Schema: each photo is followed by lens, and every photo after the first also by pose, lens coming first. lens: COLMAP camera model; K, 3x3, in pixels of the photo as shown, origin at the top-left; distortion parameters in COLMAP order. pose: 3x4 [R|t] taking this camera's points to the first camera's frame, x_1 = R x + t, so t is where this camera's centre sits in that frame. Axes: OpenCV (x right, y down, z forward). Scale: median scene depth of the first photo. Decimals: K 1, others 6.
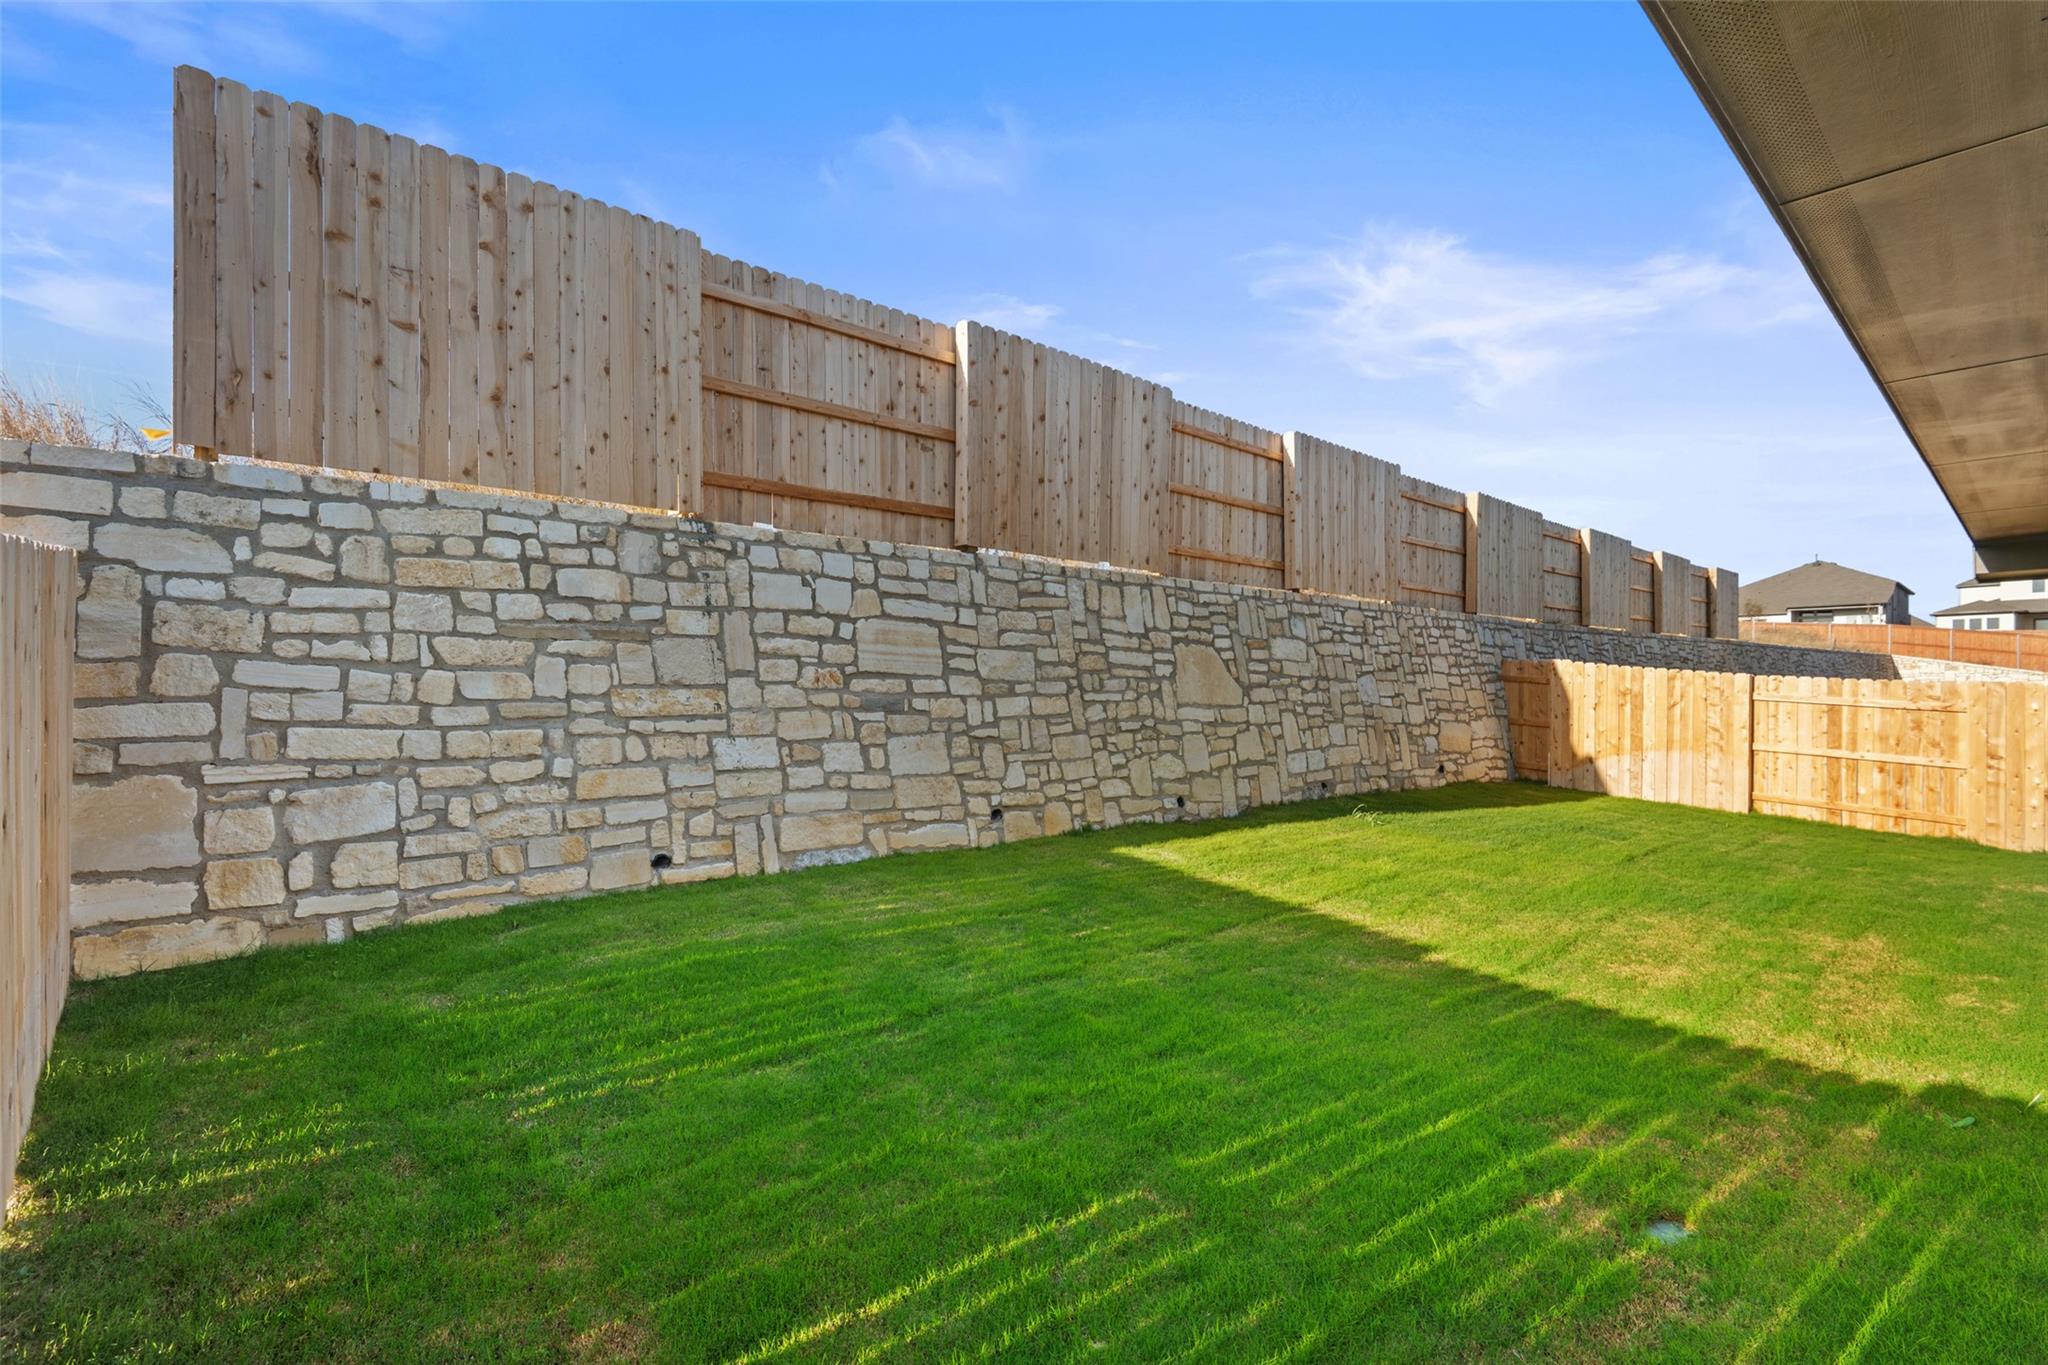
lens RADIAL K [[927.6, 0, 1021.4], [0, 927.6, 685.5], [0, 0, 1]] dist [0.002929, -0.007076]
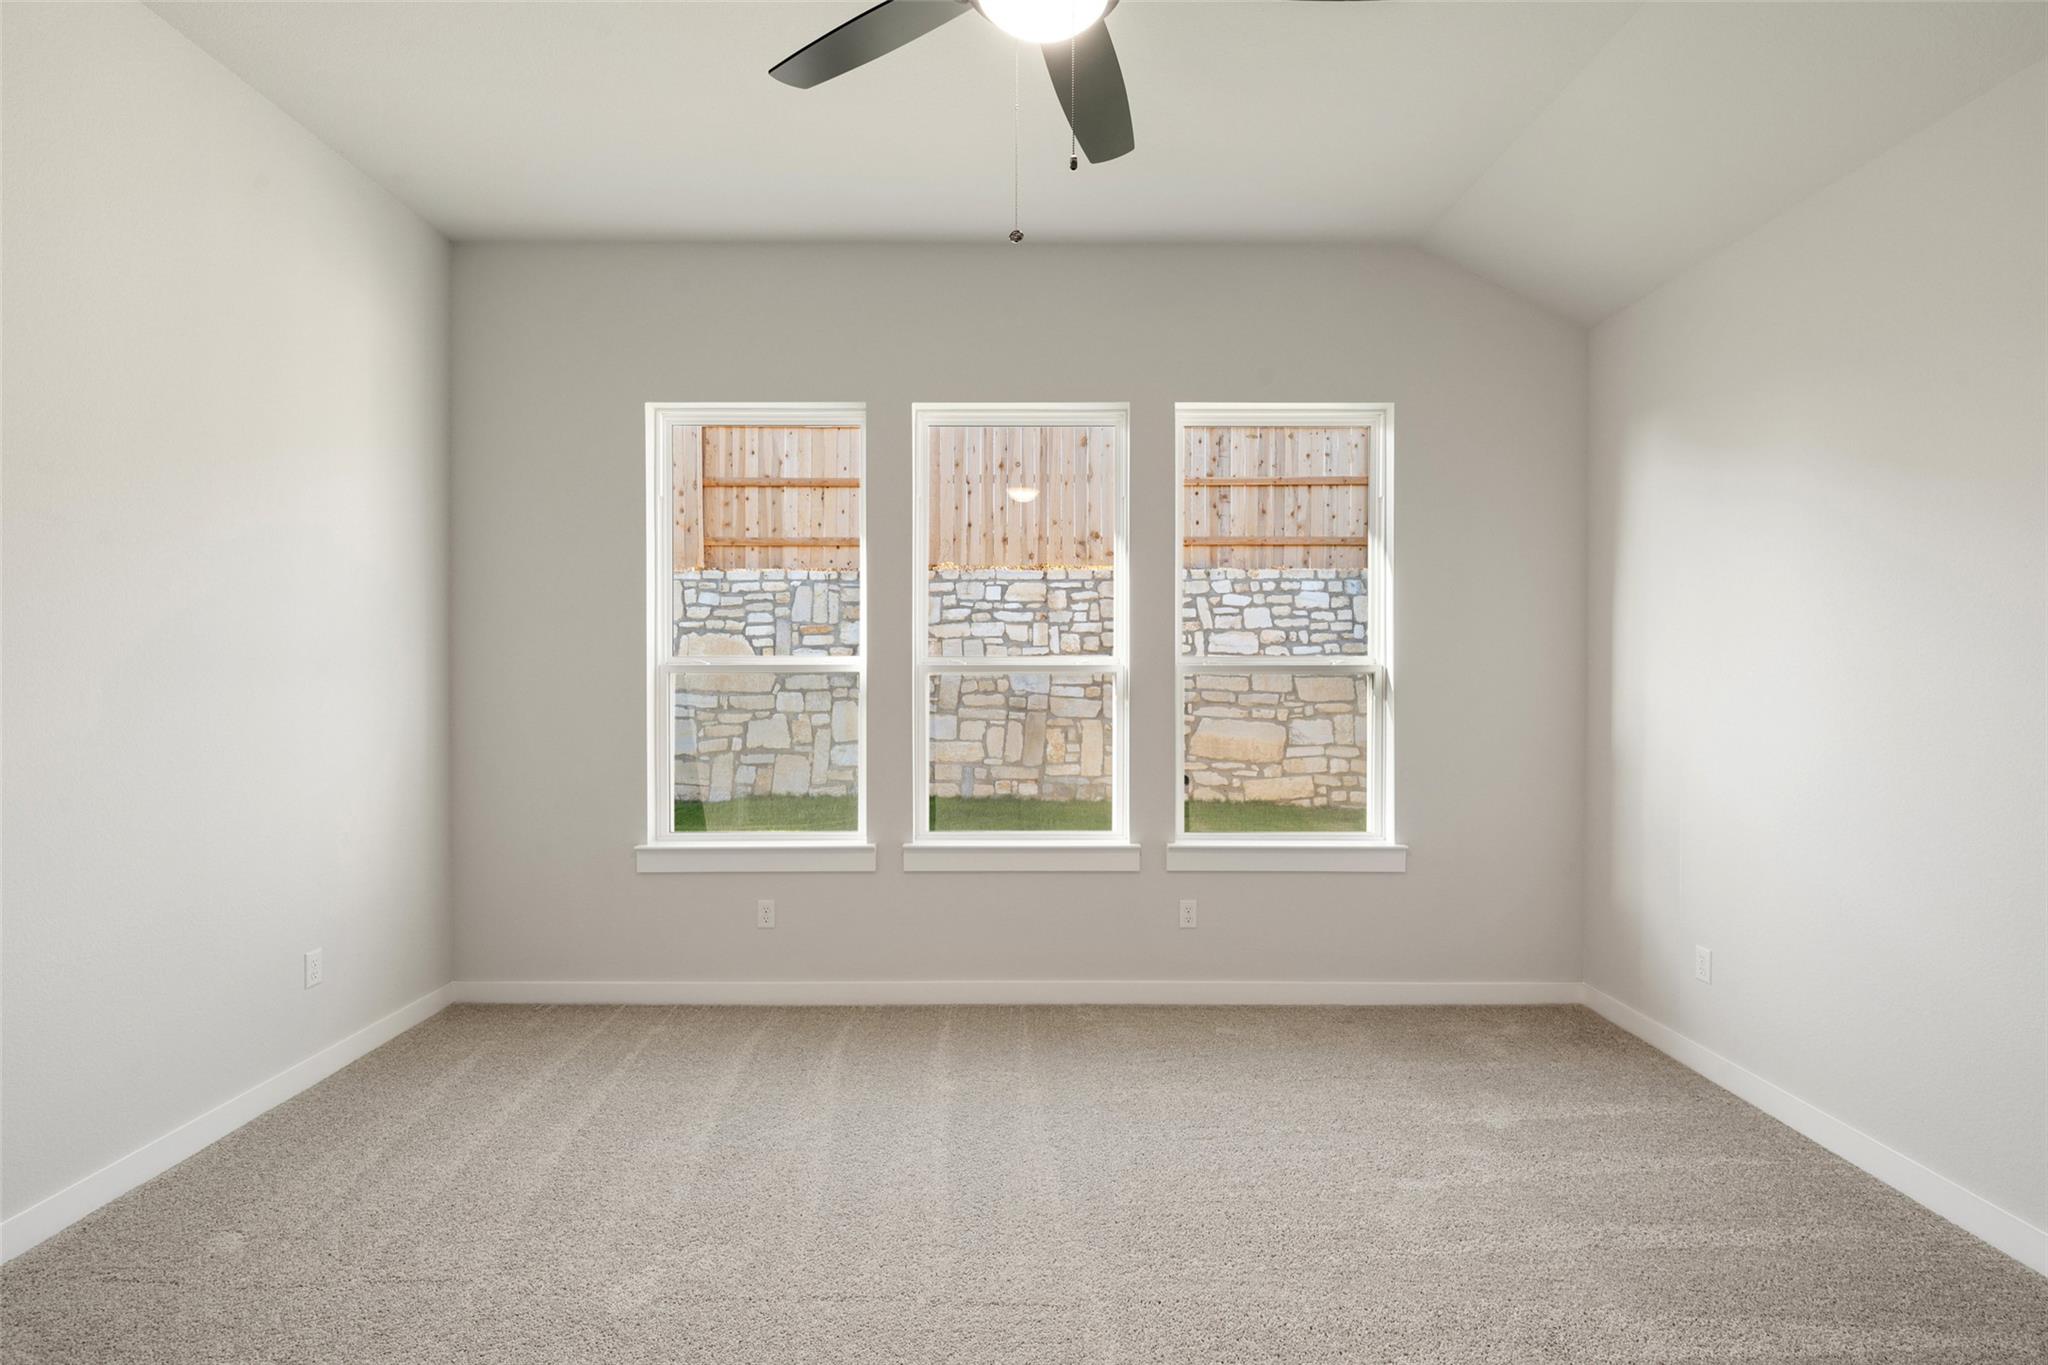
lens RADIAL K [[927.6, 0, 1021.4], [0, 927.6, 685.5], [0, 0, 1]] dist [0.002929, -0.007076]
pose [[0.752439, 0.003768, -0.658651, 1.451638], [0.003800, 0.999942, 0.010062, 0.006351], [0.658650, -0.010074, 0.752382, 0.572683]]
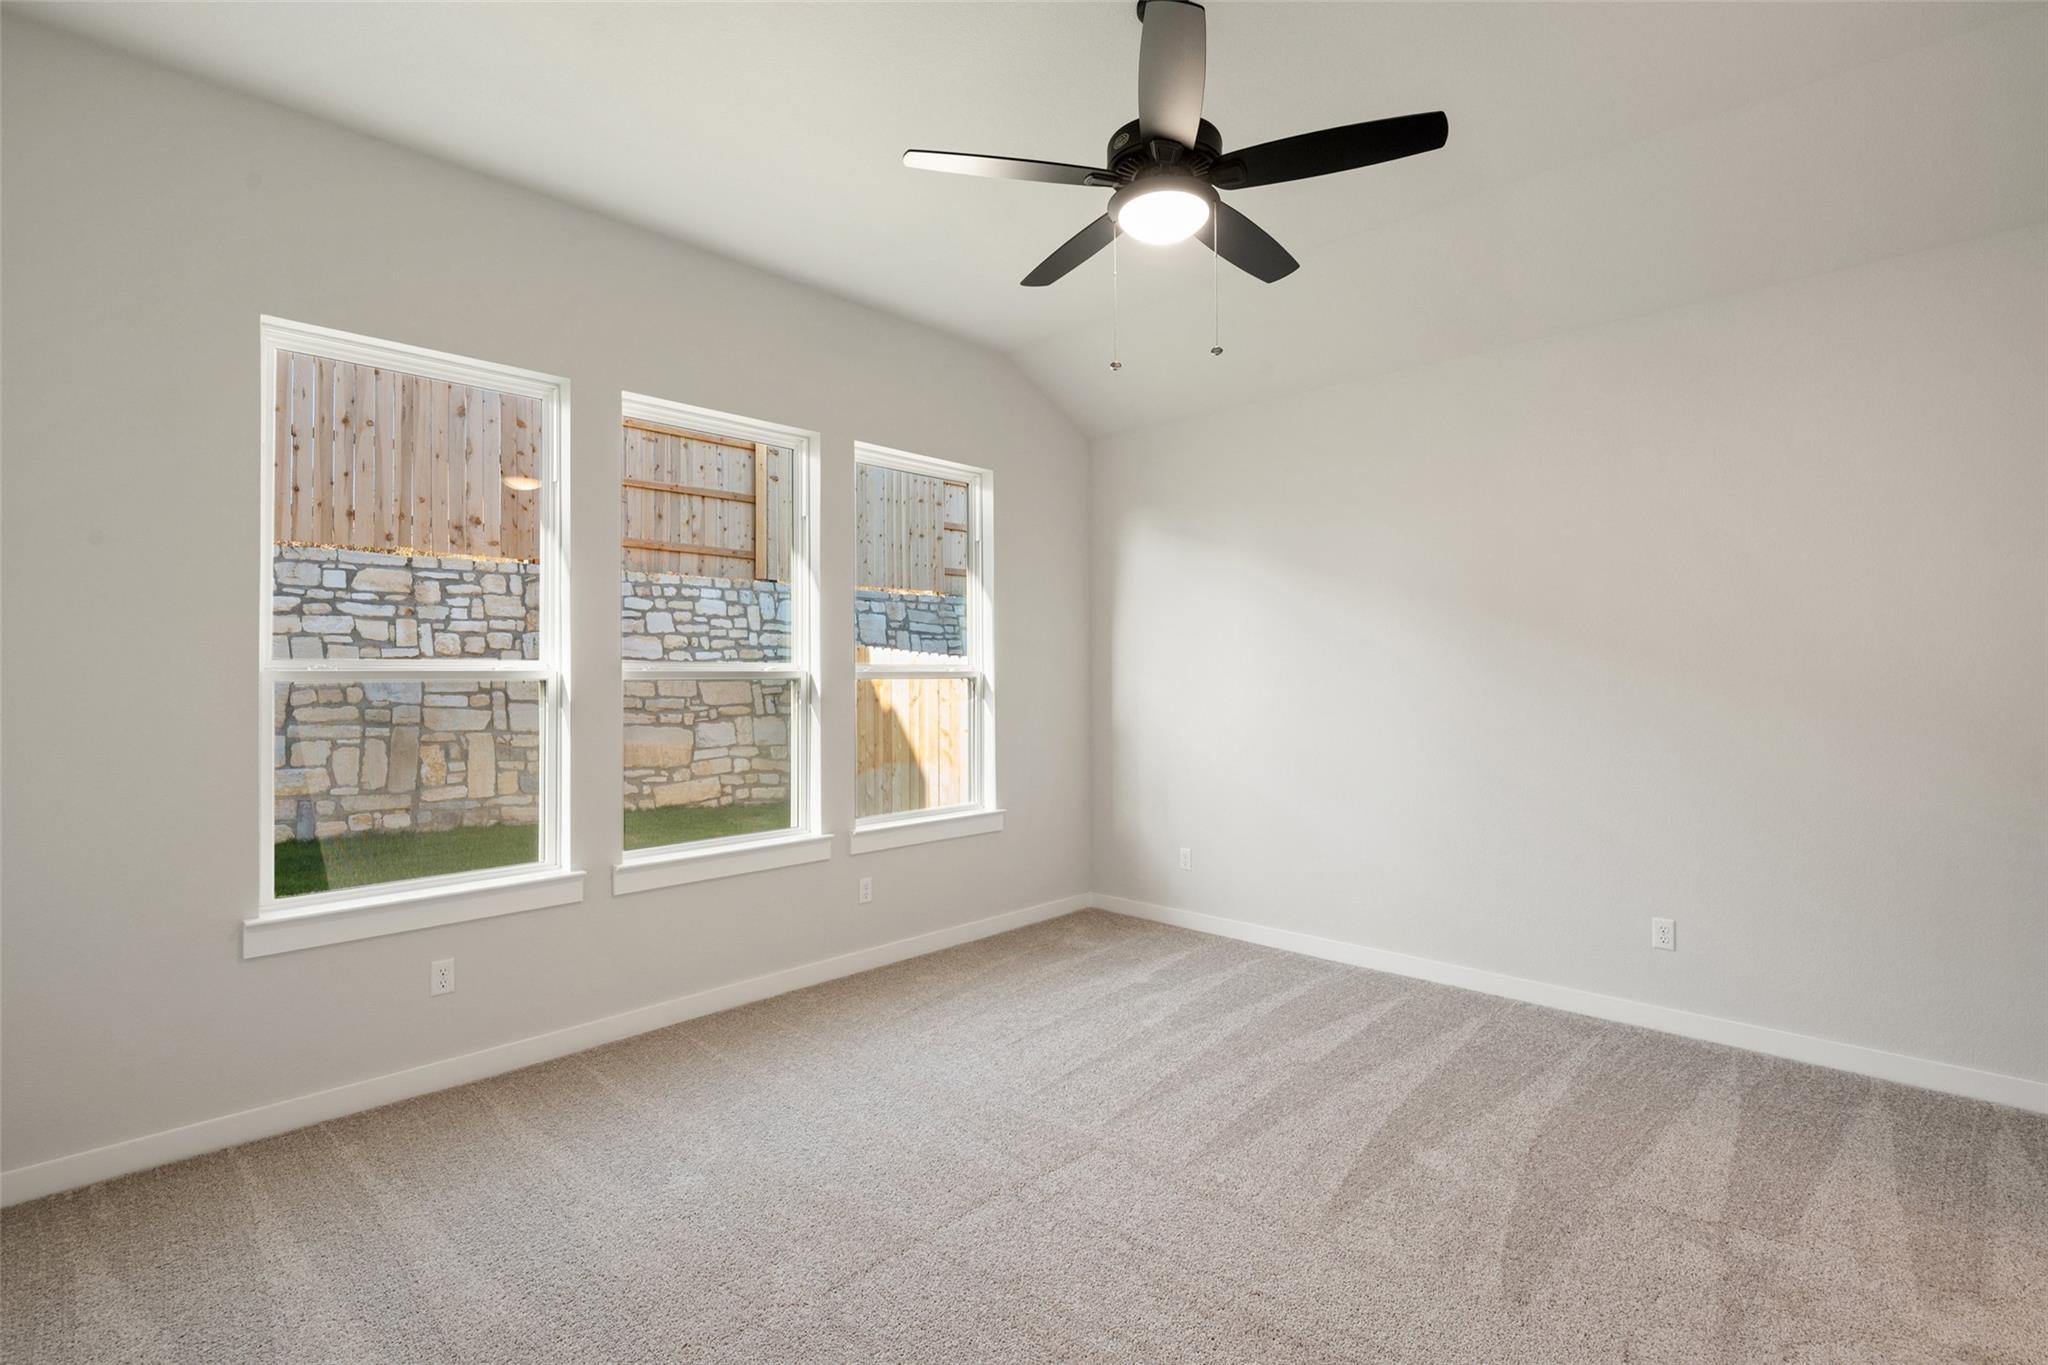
lens RADIAL K [[933.5, 0, 1025.2], [0, 933.5, 667.0], [0, 0, 1]] dist [0.002813, -0.008180]
pose [[0.996729, -0.008776, 0.080334, 1.239678], [0.009510, 0.999916, -0.008761, 0.004094], [-0.080251, 0.009496, 0.996729, 0.426190]]
